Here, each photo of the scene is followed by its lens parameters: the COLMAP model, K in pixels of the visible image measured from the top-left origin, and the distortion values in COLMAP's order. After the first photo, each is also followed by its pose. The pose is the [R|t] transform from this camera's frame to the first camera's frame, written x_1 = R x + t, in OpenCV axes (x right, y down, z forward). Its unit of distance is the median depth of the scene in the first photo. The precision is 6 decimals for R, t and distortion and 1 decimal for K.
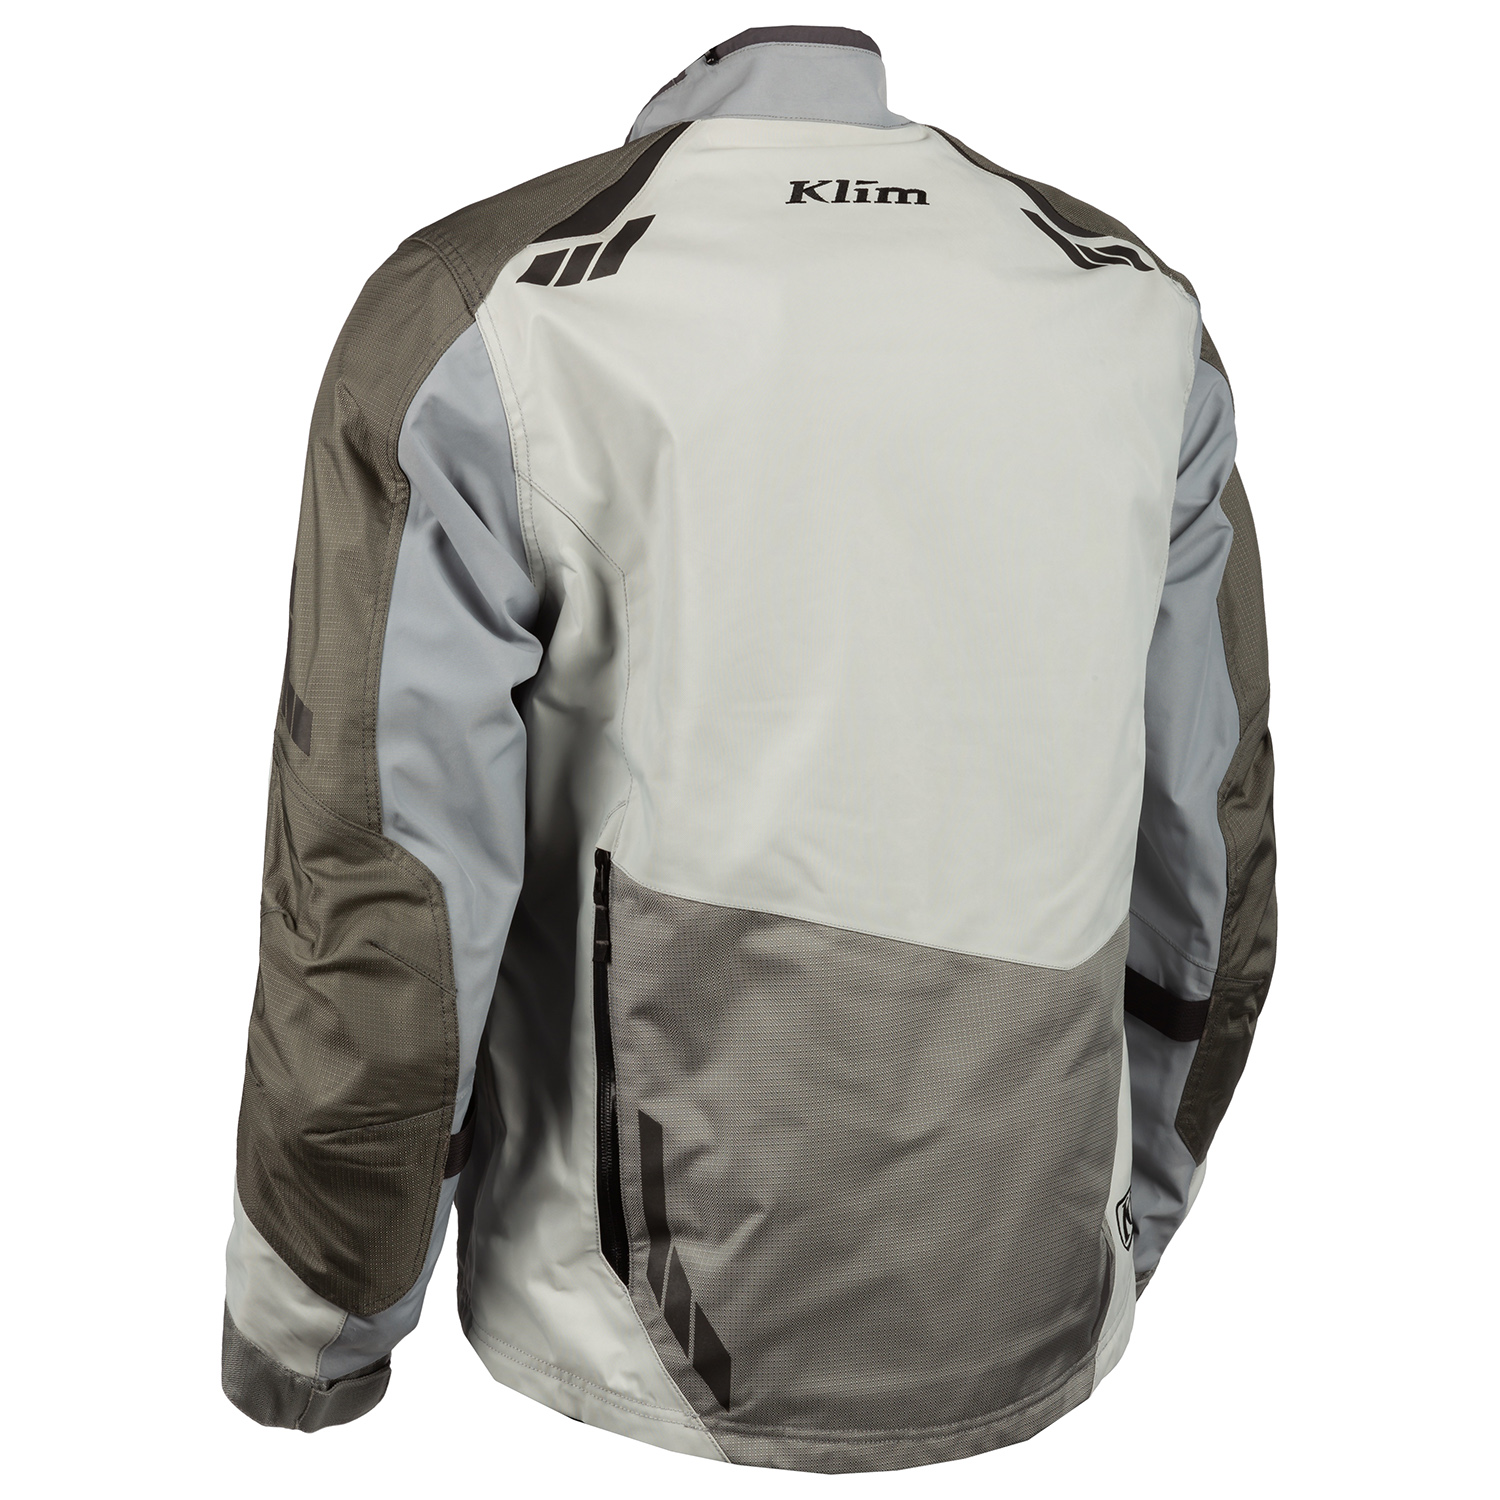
lens RADIAL K [[3292.3, 0, 750.0], [0, 3292.3, 750.0], [0, 0, 1]] dist [-0.444008, -0.418779]
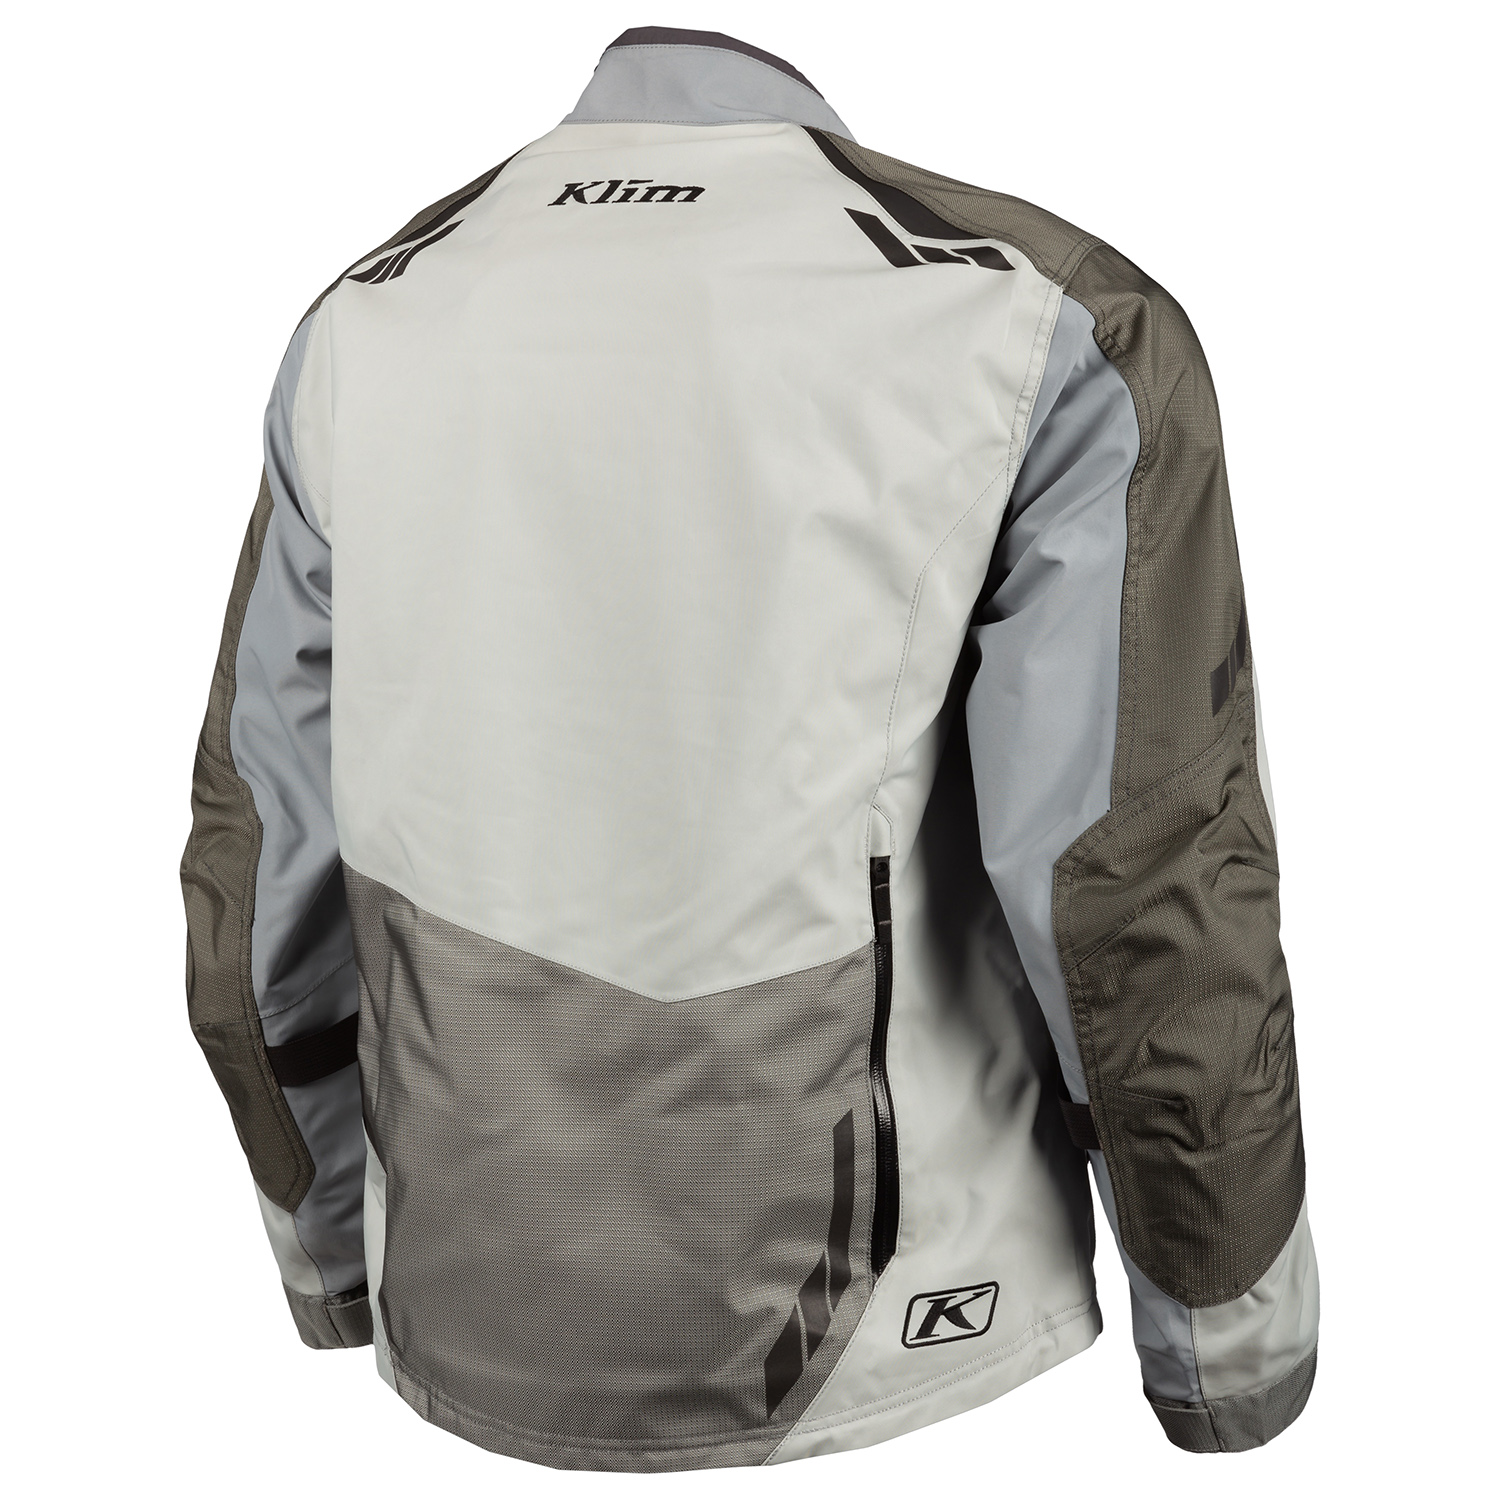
lens RADIAL K [[3292.3, 0, 750.0], [0, 3292.3, 750.0], [0, 0, 1]] dist [-0.444008, -0.418779]
pose [[0.546343, 0.098025, -0.831806, 0.922544], [-0.111139, 0.992830, 0.044004, -0.051765], [0.830155, 0.068404, 0.553320, 0.508346]]
